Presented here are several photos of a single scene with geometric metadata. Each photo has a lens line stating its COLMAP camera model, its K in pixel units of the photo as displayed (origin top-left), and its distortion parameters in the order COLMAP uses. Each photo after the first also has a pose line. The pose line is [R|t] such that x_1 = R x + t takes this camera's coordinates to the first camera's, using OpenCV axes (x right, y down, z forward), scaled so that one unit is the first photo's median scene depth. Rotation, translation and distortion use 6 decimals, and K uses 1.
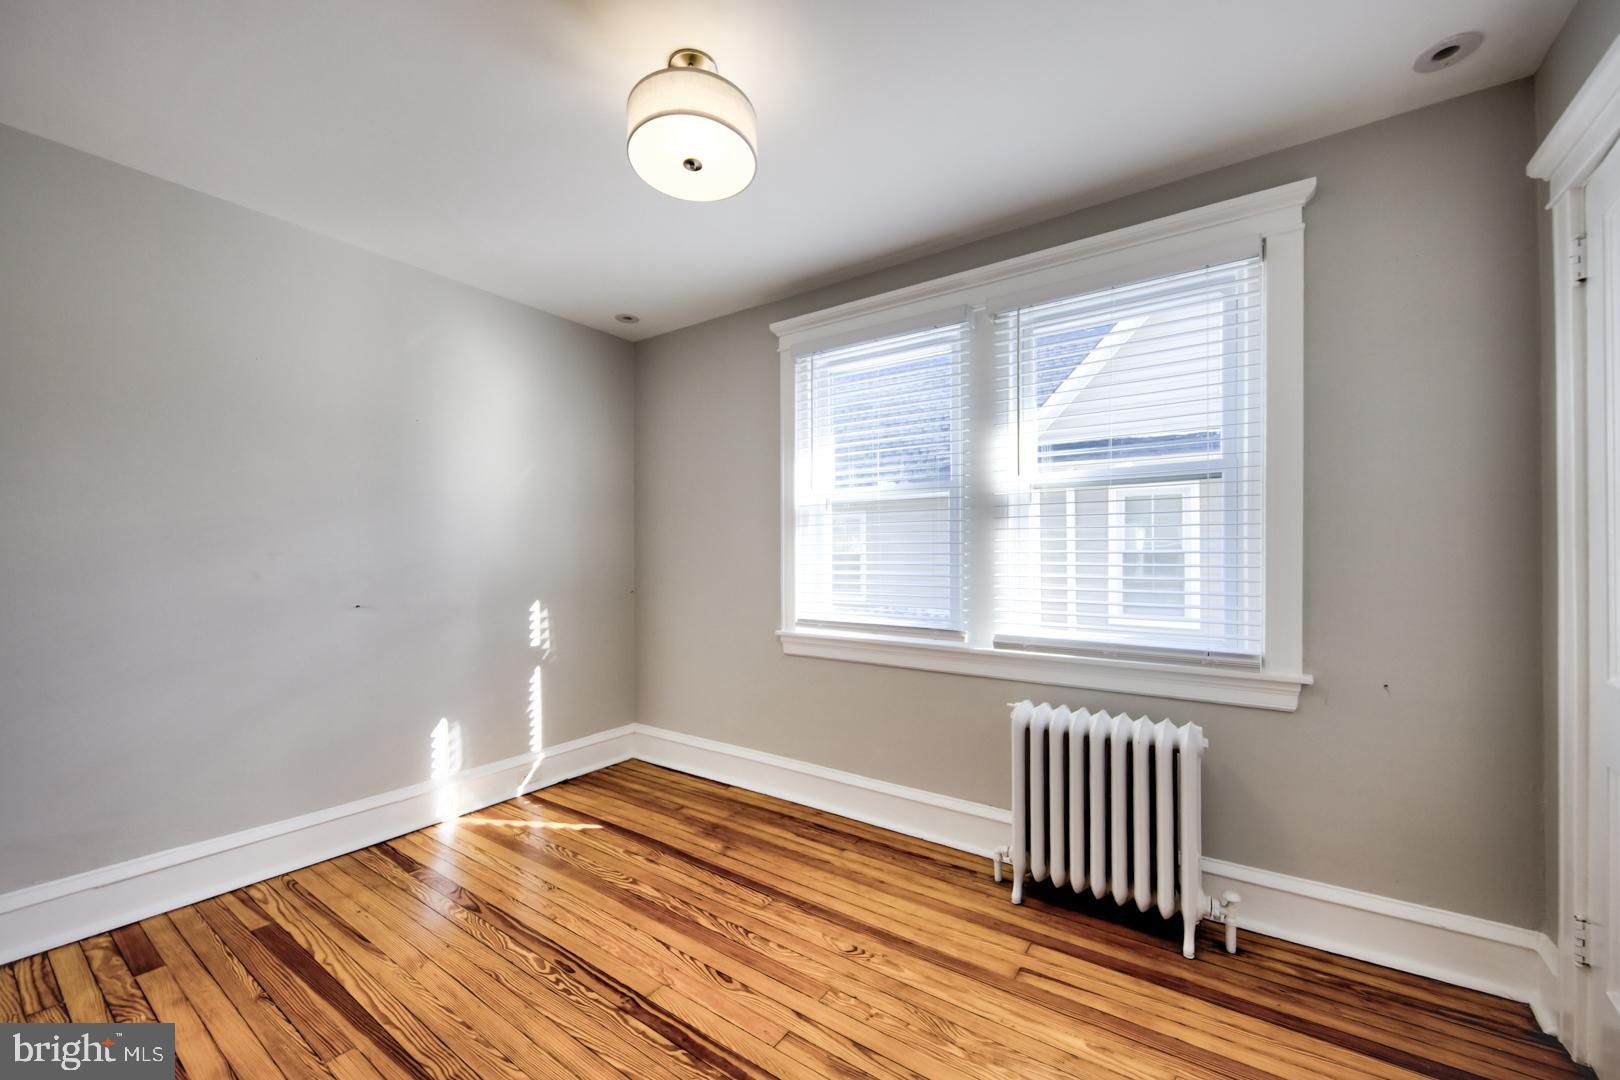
lens RADIAL K [[617.3, 0, 803.3], [0, 617.3, 552.6], [0, 0, 1]] dist [-0.001017, -0.001030]
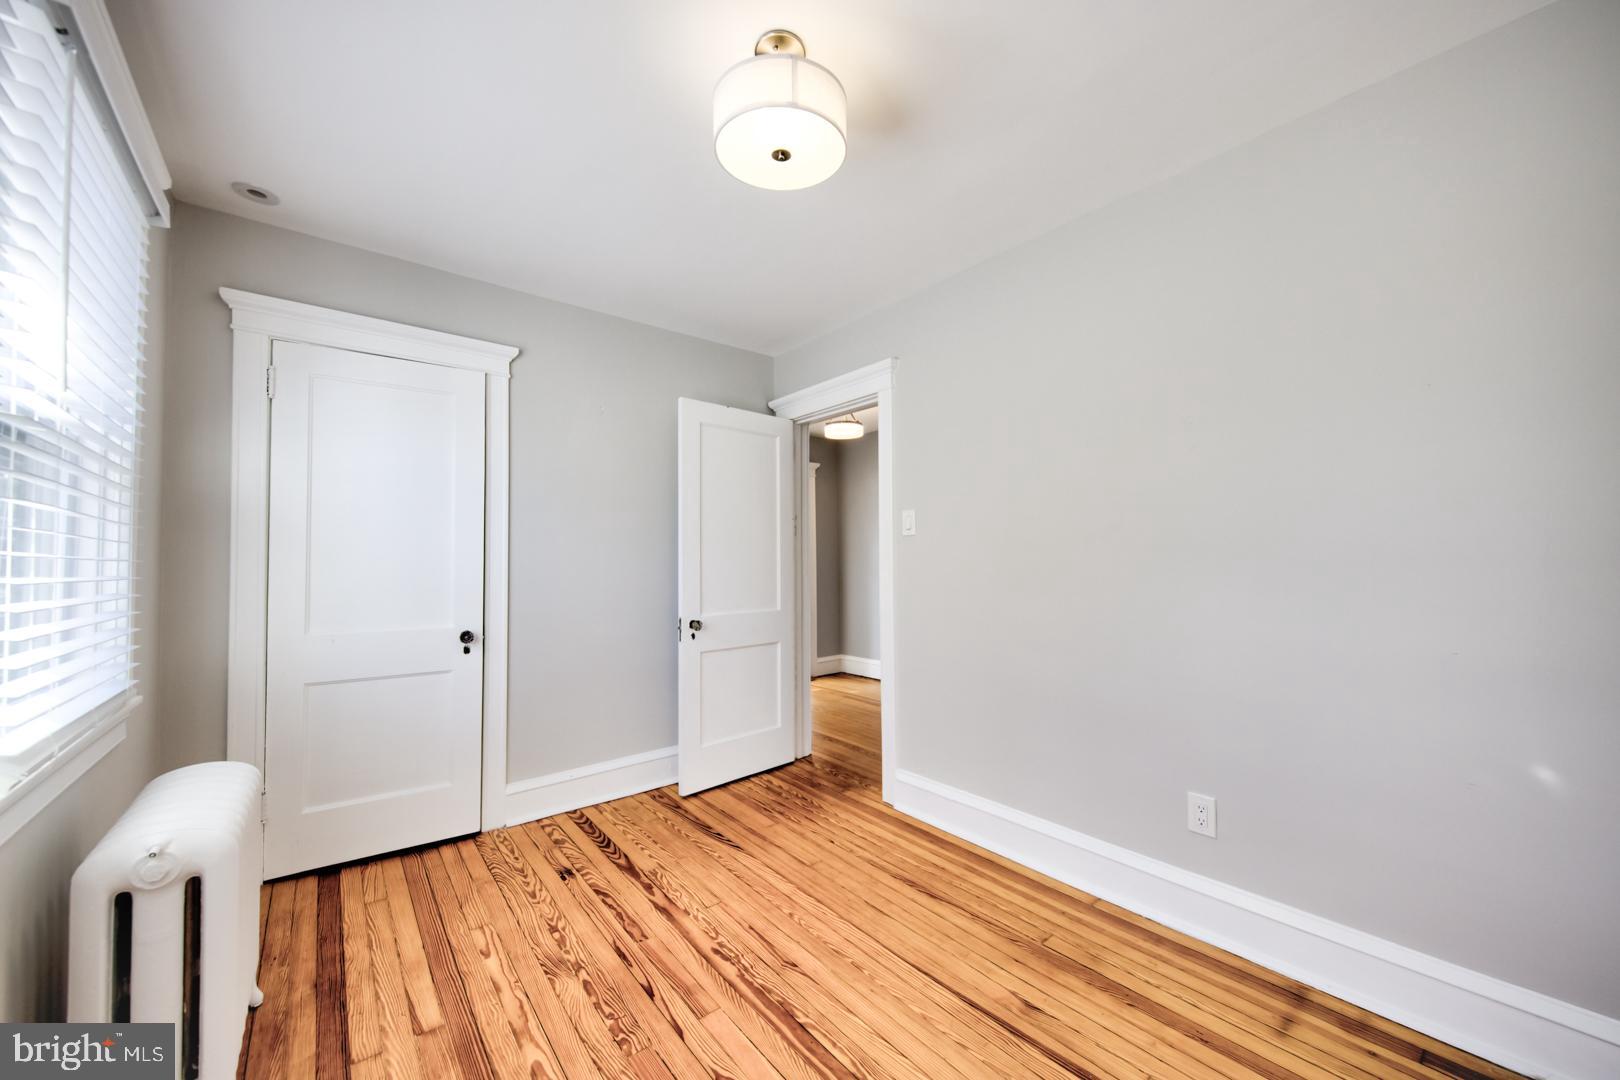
lens RADIAL K [[617.3, 0, 808.6], [0, 617.3, 547.2], [0, 0, 1]] dist [-0.001017, -0.001030]
pose [[-0.964104, 0.020341, 0.264746, -0.477287], [0.013003, 0.999482, -0.029440, 0.014053], [-0.265208, -0.024941, -0.963869, 1.908896]]
